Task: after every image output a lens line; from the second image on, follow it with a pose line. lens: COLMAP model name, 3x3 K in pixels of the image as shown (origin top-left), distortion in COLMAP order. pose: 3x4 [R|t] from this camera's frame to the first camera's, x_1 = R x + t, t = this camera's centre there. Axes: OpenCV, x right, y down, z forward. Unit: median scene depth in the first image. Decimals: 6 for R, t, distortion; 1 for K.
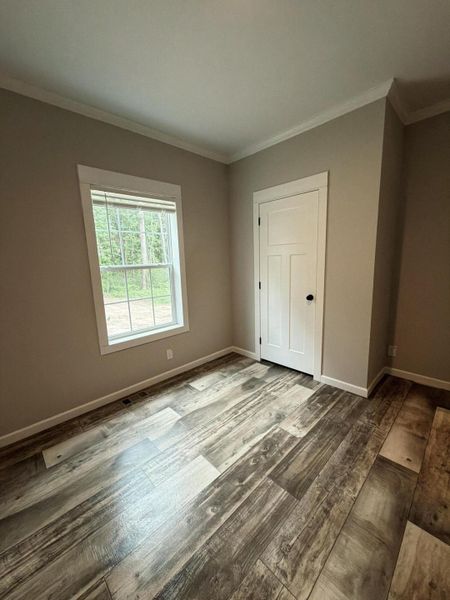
lens RADIAL K [[239.5, 0, 224.3], [0, 239.5, 301.3], [0, 0, 1]] dist [0.000681, -0.000027]
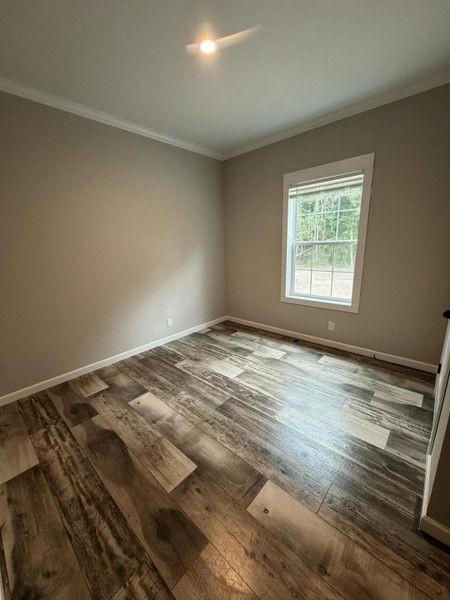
lens RADIAL K [[239.5, 0, 224.3], [0, 239.5, 301.3], [0, 0, 1]] dist [0.000681, -0.000027]
pose [[0.063001, 0.272732, -0.960025, 1.081159], [-0.138651, 0.954999, 0.262206, -0.146702], [0.988335, 0.116589, 0.097981, 0.575911]]
